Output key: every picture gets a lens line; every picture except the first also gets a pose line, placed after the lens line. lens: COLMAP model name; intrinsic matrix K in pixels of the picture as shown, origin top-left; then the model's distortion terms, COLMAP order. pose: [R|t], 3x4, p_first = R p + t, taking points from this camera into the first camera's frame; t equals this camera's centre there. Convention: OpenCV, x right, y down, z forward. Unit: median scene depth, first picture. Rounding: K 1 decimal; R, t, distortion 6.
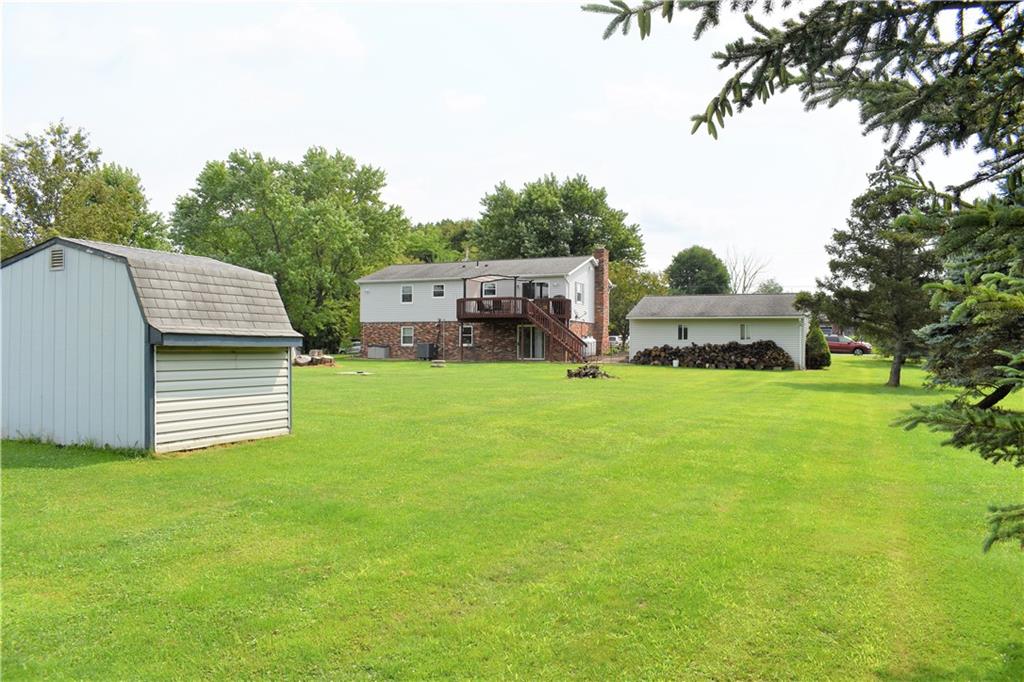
lens RADIAL K [[796.3, 0, 511.4], [0, 796.3, 342.6], [0, 0, 1]] dist [-0.088359, 0.011622]
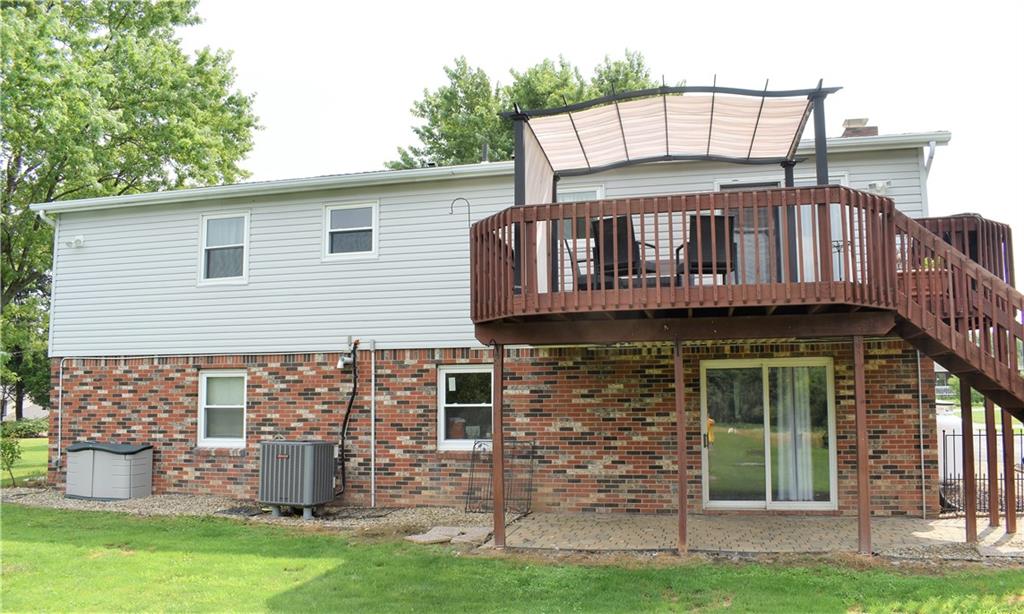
lens RADIAL K [[813.9, 0, 512.1], [0, 813.9, 308.6], [0, 0, 1]] dist [-0.032438, -0.000399]
pose [[0.988441, -0.002859, 0.151582, -0.078743], [0.015617, 0.996424, -0.083041, -0.017288], [-0.150802, 0.084448, 0.984950, 0.729565]]
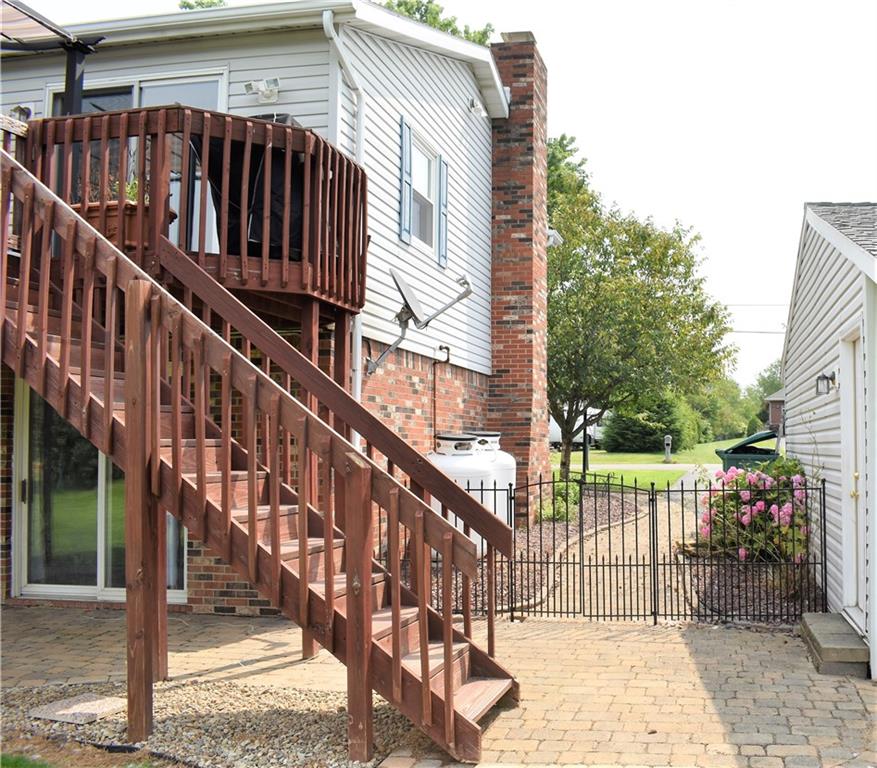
lens RADIAL K [[1040.3, 0, 439.8], [0, 1040.3, 382.4], [0, 0, 1]] dist [-0.014624, 0.000000]
pose [[0.995099, 0.000961, 0.098875, 0.064586], [0.003039, 0.999183, -0.040297, -0.010520], [-0.098833, 0.040400, 0.994284, 0.752889]]
